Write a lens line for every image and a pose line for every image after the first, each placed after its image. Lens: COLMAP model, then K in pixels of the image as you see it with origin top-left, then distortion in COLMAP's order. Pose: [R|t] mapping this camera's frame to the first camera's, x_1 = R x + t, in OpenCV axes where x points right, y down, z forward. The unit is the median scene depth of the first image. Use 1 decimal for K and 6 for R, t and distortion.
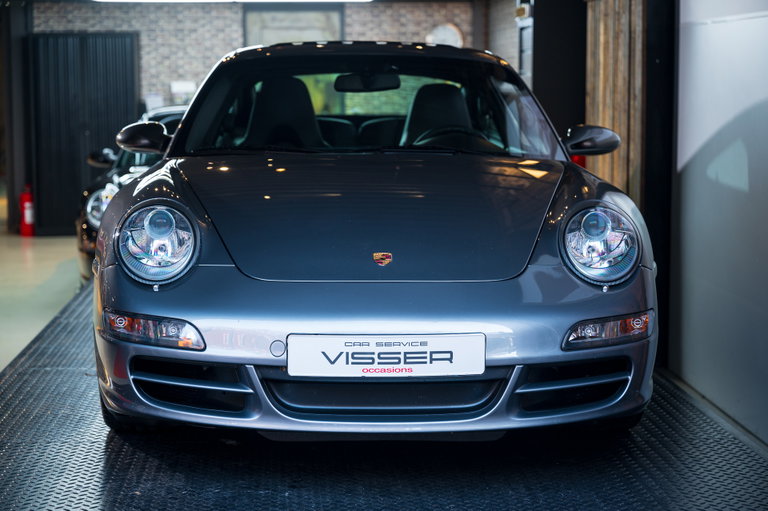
lens RADIAL K [[1601.2, 0, 384.0], [0, 1601.2, 255.5], [0, 0, 1]] dist [-0.020507, -0.103901]
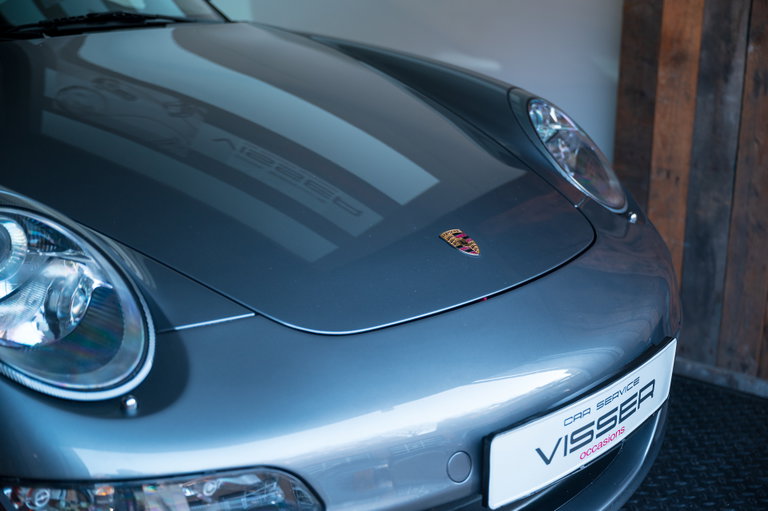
lens RADIAL K [[1184.9, 0, 384.0], [0, 1184.9, 255.5], [0, 0, 1]] dist [0.005278, -0.020805]
pose [[0.676894, -0.207422, 0.706251, -0.341546], [0.067500, 0.972924, 0.221048, -0.094758], [-0.732979, -0.101954, 0.672568, 0.776493]]
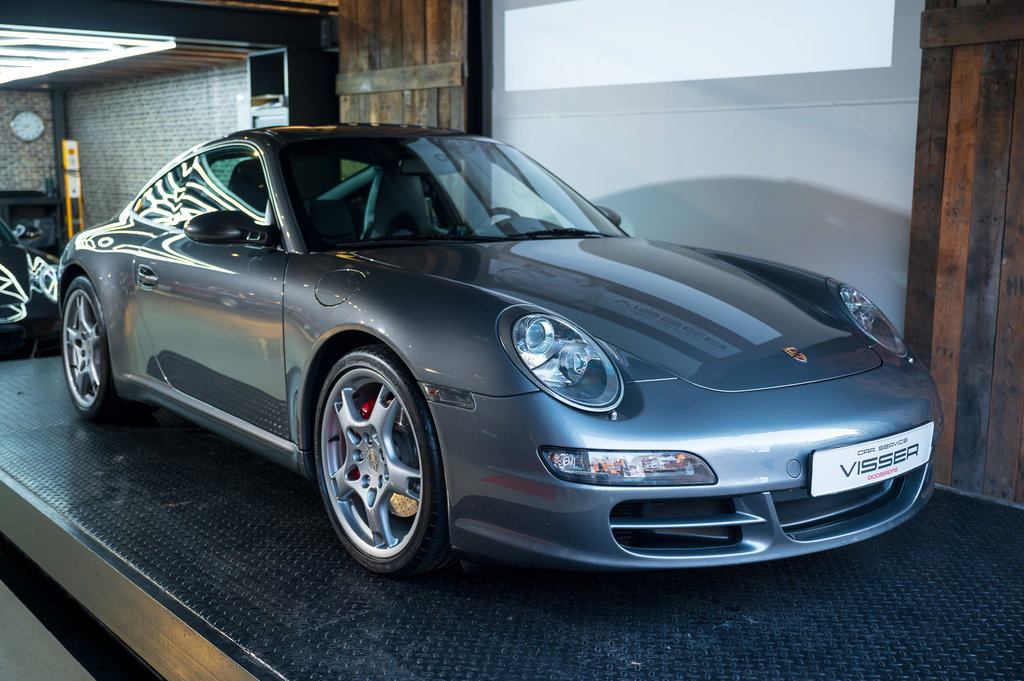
lens RADIAL K [[1052.9, 0, 512.0], [0, 1052.9, 340.5], [0, 0, 1]] dist [0.006015, 0.004786]
pose [[0.802194, -0.090207, 0.590210, -0.540392], [0.054963, 0.995481, 0.077444, -0.068297], [-0.594529, -0.029685, 0.803526, 0.628813]]
